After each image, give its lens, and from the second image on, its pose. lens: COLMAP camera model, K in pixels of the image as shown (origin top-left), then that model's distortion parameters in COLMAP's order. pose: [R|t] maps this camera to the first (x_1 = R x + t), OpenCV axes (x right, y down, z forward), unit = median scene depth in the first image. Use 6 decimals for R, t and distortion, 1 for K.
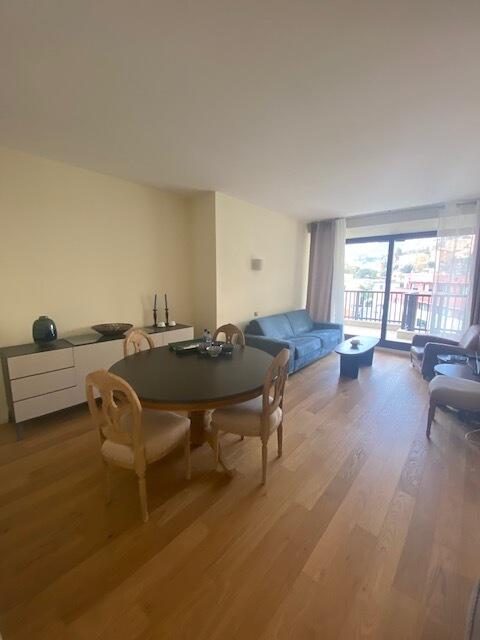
lens RADIAL K [[257.6, 0, 240.0], [0, 257.6, 320.0], [0, 0, 1]] dist [-0.000668, -0.000134]
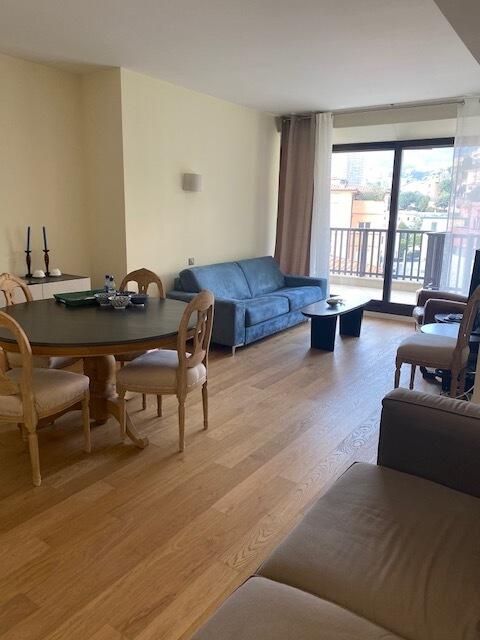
lens RADIAL K [[484.2, 0, 242.1], [0, 484.2, 316.9], [0, 0, 1]] dist [0.014165, 0.002246]
pose [[0.992170, -0.013004, 0.124217, 0.050040], [0.005312, 0.998058, 0.062059, 0.053518], [-0.124783, -0.060913, 0.990313, -0.285540]]
